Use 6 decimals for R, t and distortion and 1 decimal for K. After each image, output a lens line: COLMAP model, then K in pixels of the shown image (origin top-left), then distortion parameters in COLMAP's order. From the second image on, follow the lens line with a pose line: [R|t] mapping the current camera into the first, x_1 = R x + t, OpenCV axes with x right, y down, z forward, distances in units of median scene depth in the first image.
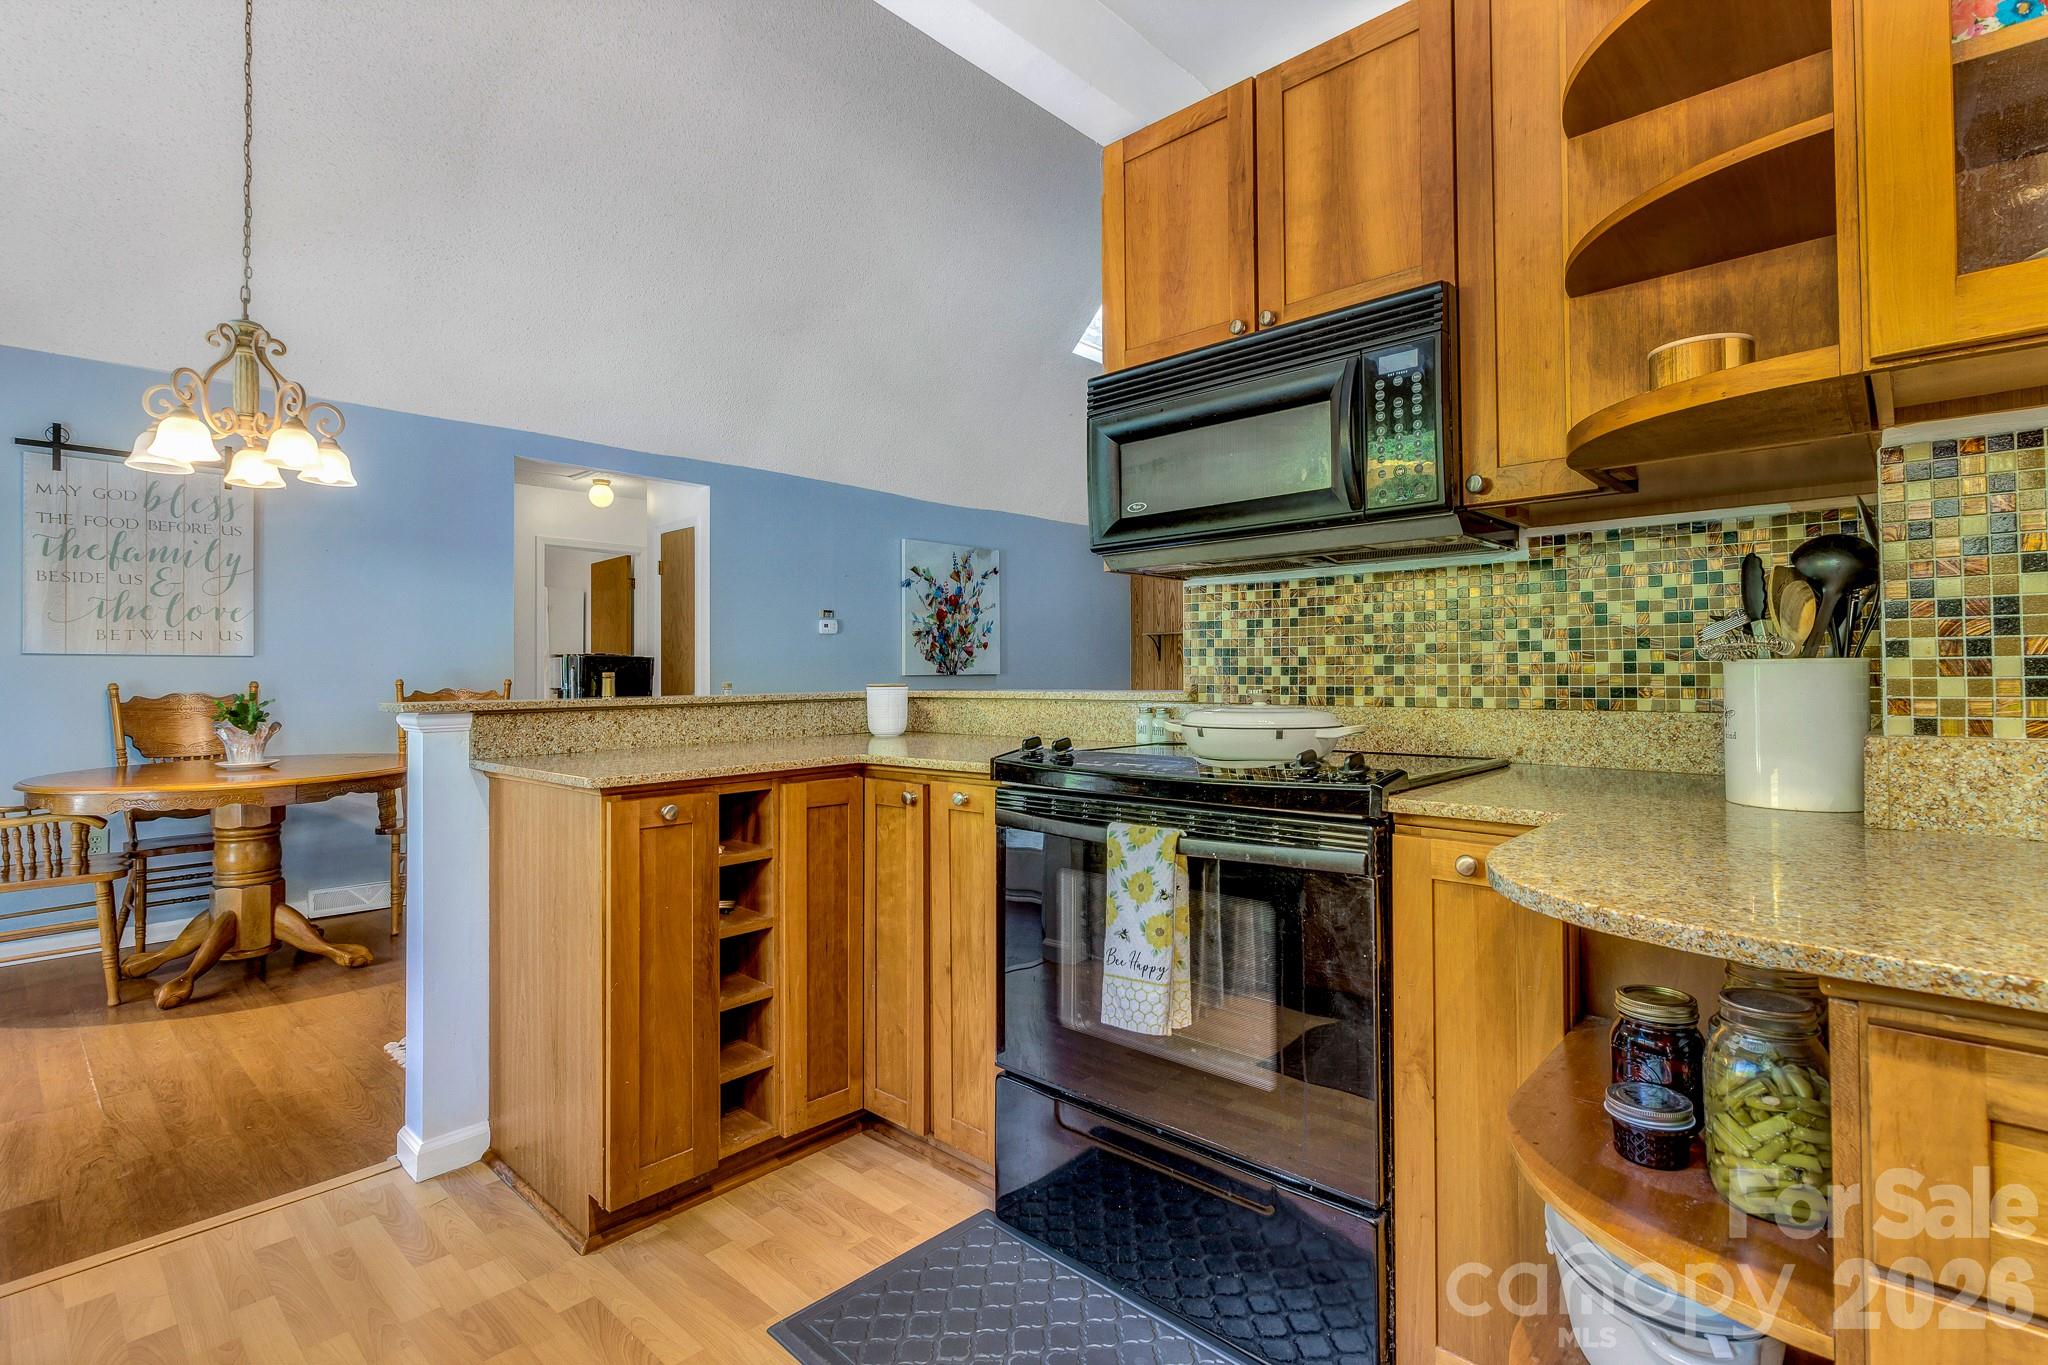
lens RADIAL K [[958.9, 0, 1033.9], [0, 958.9, 653.3], [0, 0, 1]] dist [0.005065, 0.000571]
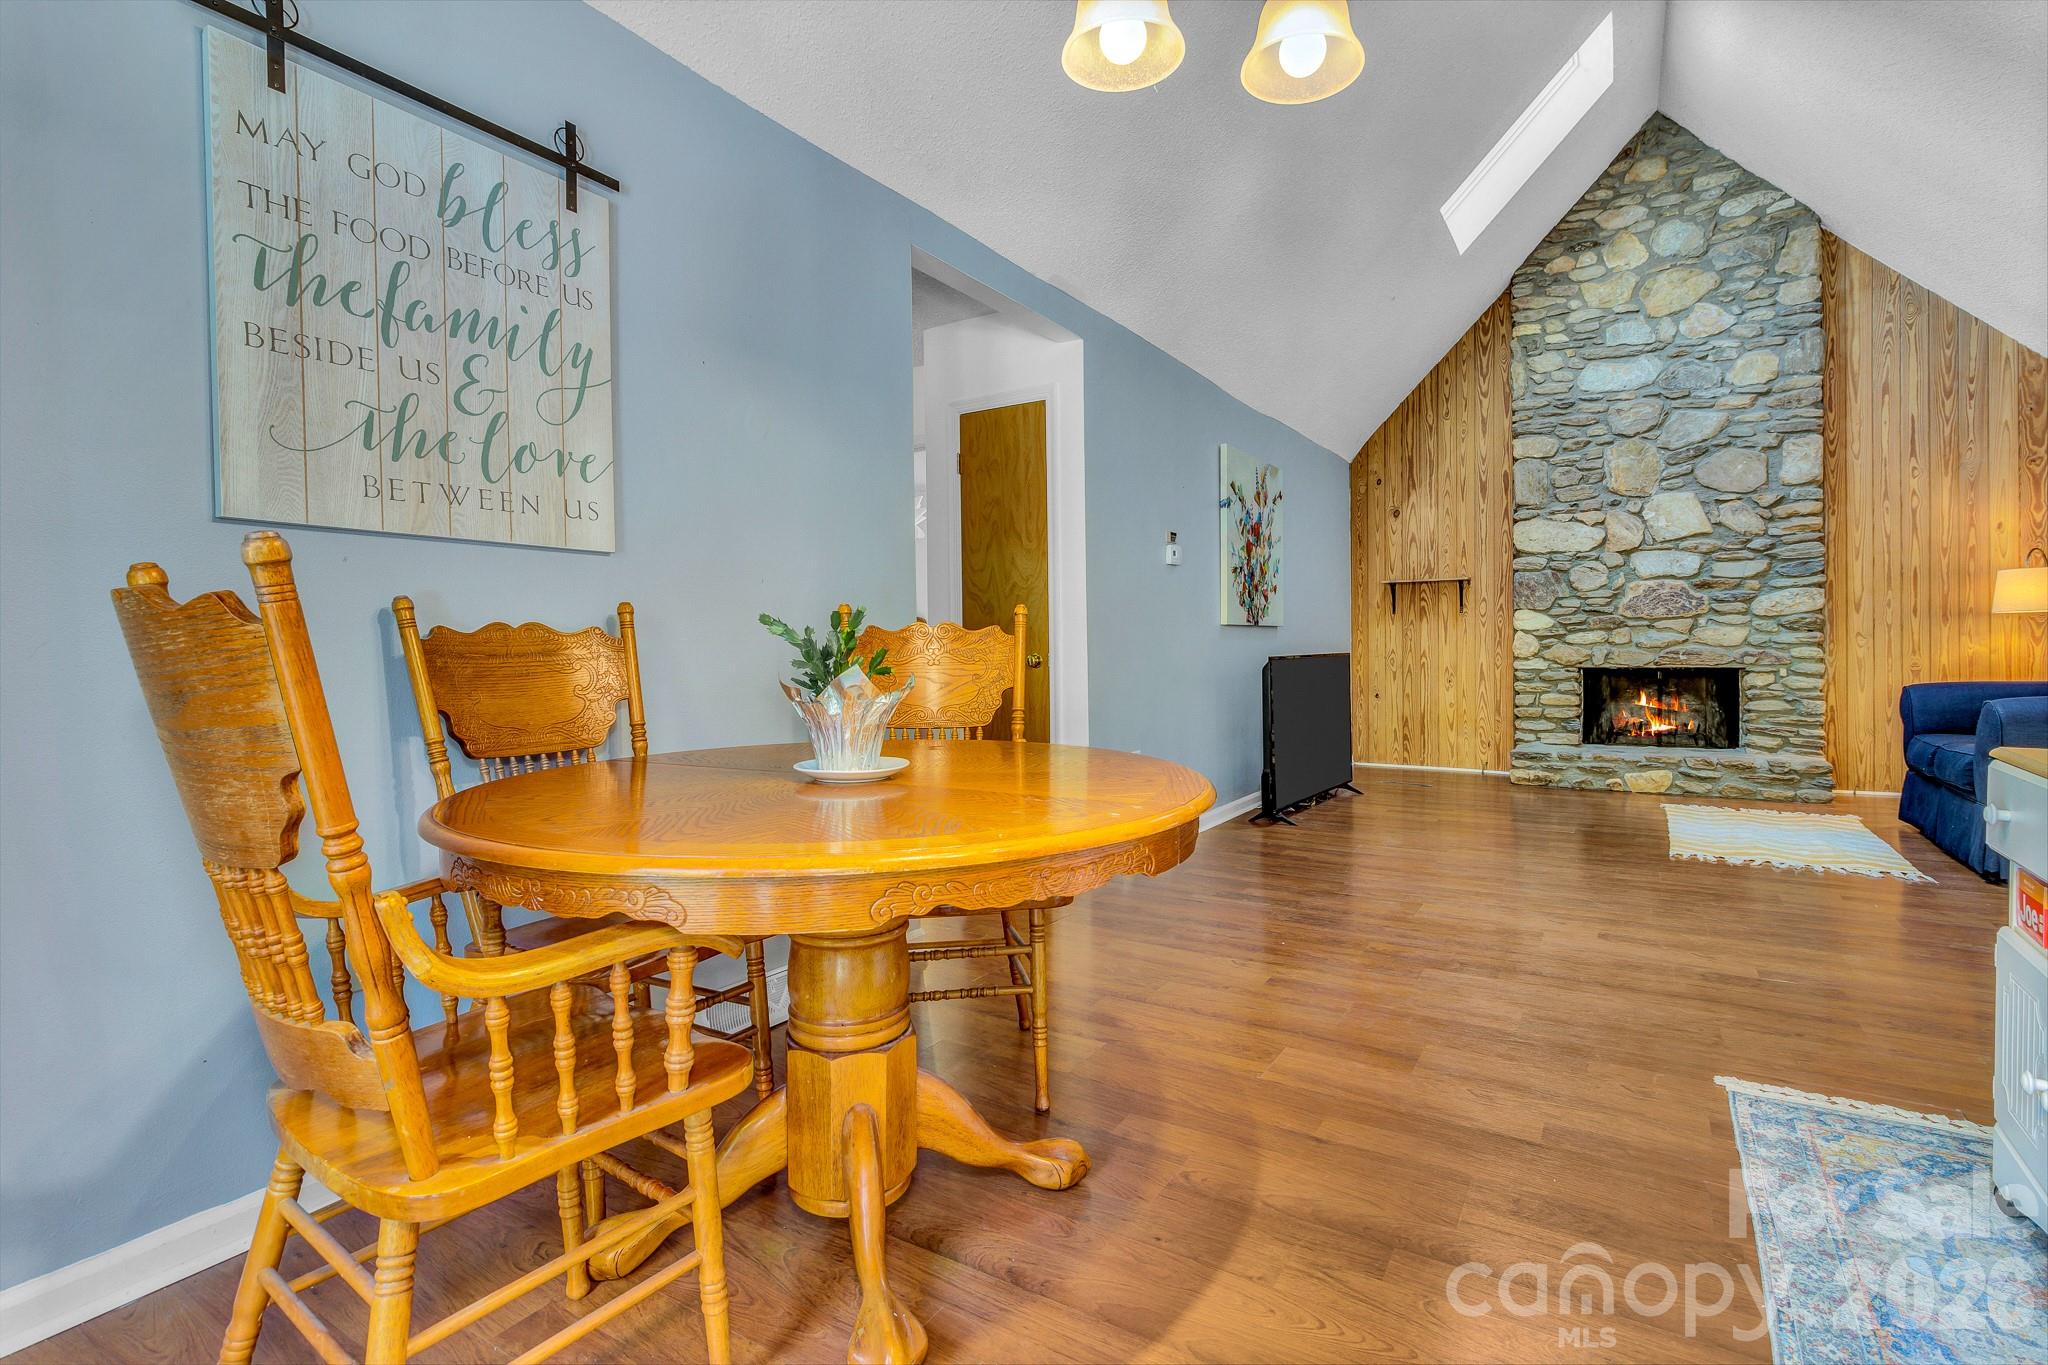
lens RADIAL K [[958.9, 0, 1039.5], [0, 958.9, 648.5], [0, 0, 1]] dist [0.005065, 0.000571]
pose [[0.977803, -0.001472, 0.209521, -0.737033], [-0.003306, 0.999742, 0.022456, 0.042912], [-0.209500, -0.022650, 0.977546, 0.485465]]
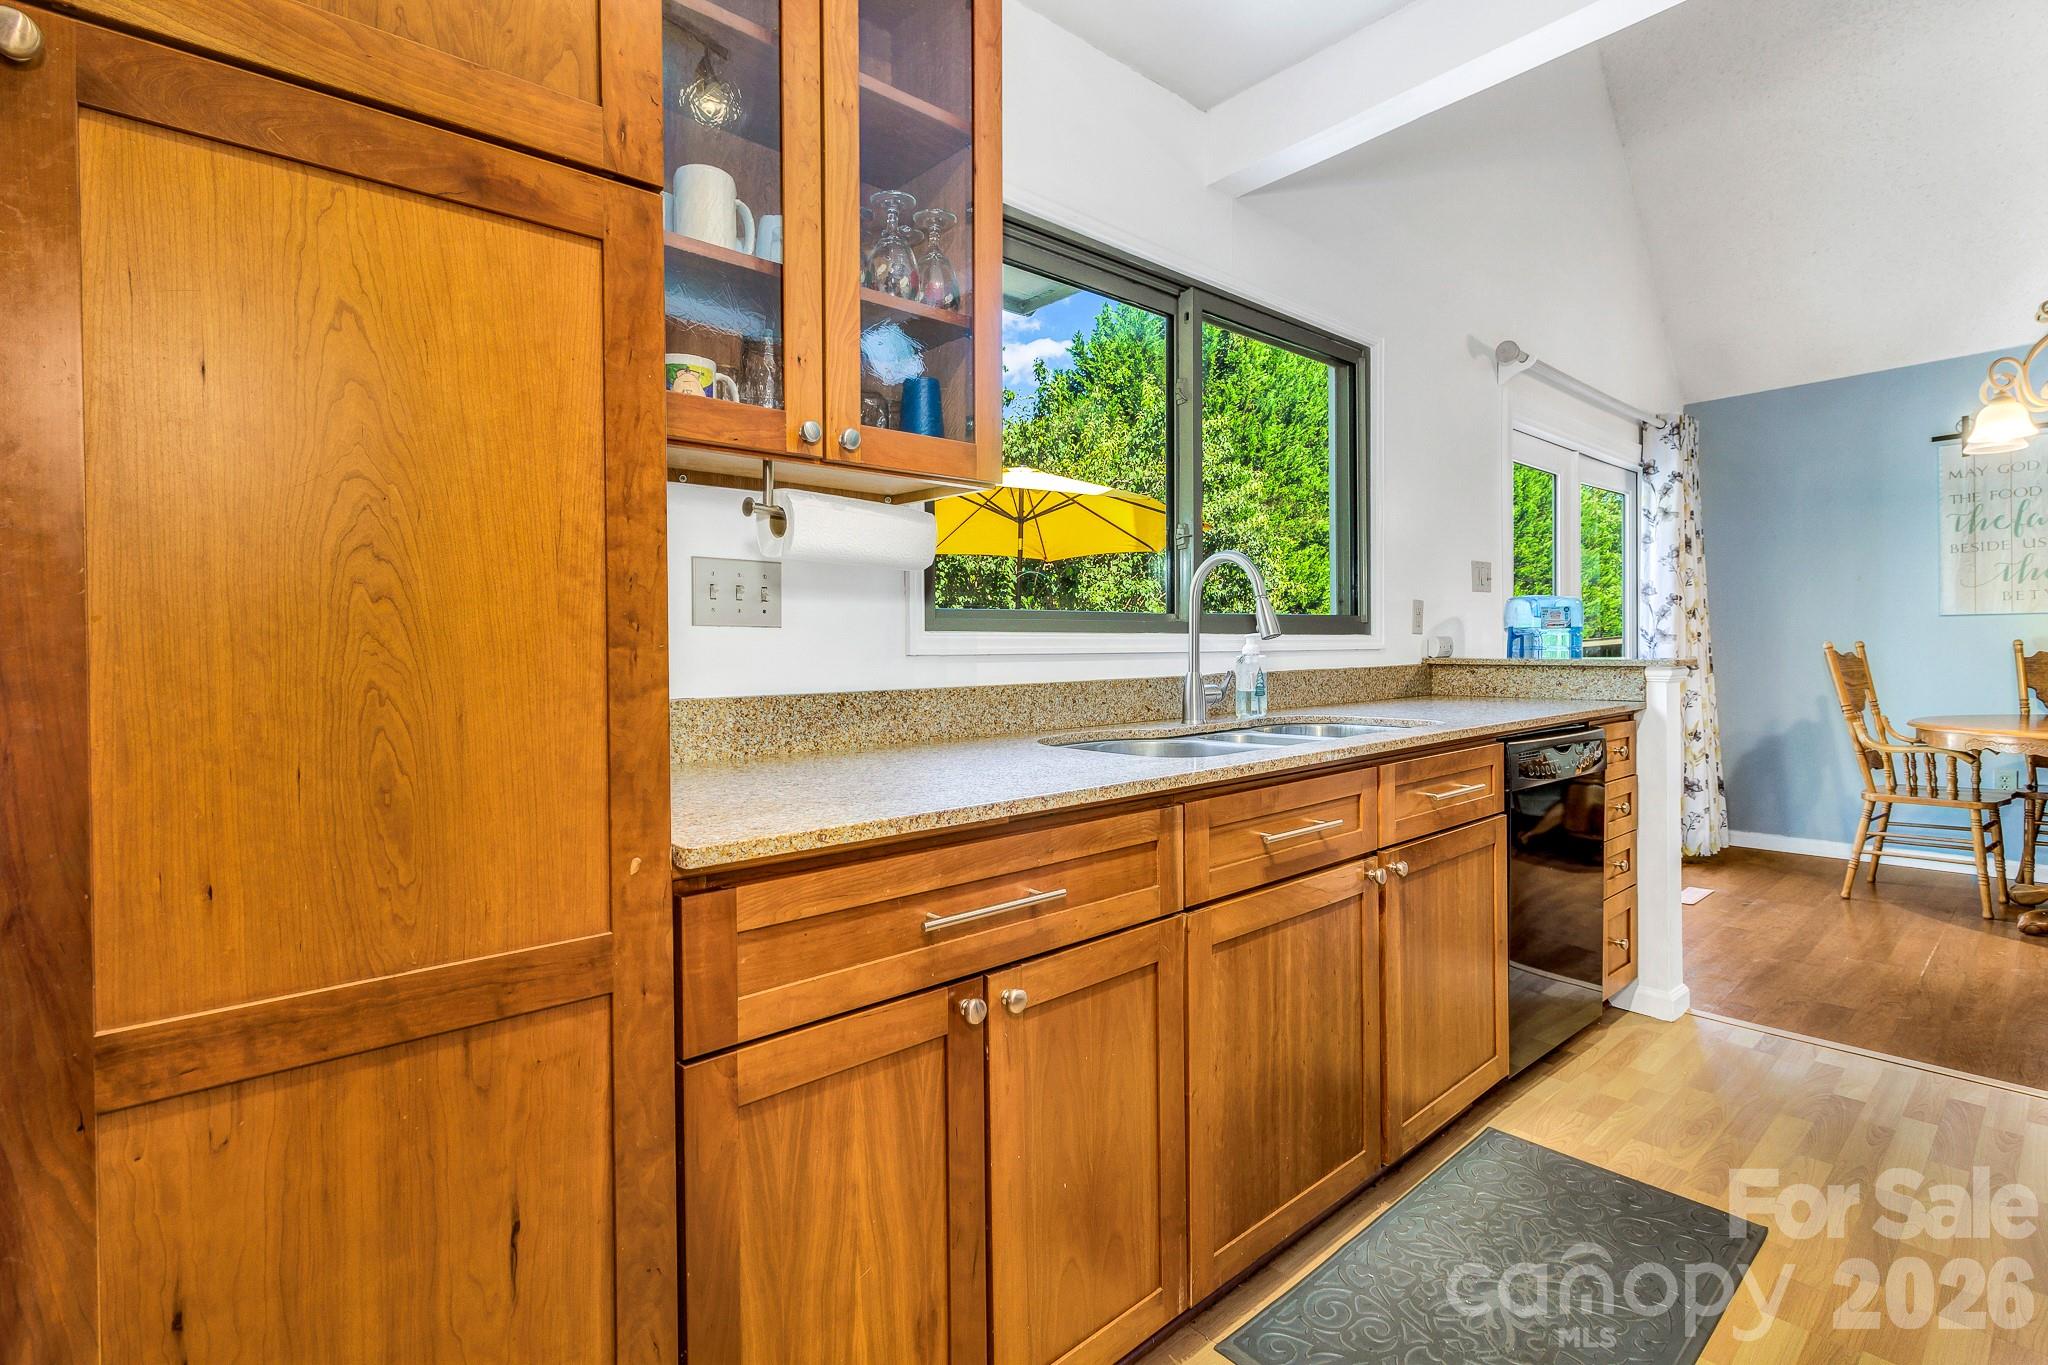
lens RADIAL K [[958.9, 0, 1013.2], [0, 958.9, 657.0], [0, 0, 1]] dist [0.005065, 0.000571]
pose [[-0.110290, 0.017076, -0.993753, 0.258934], [0.032864, 0.999368, 0.013526, -0.001507], [0.993356, -0.031167, -0.110781, -0.018114]]
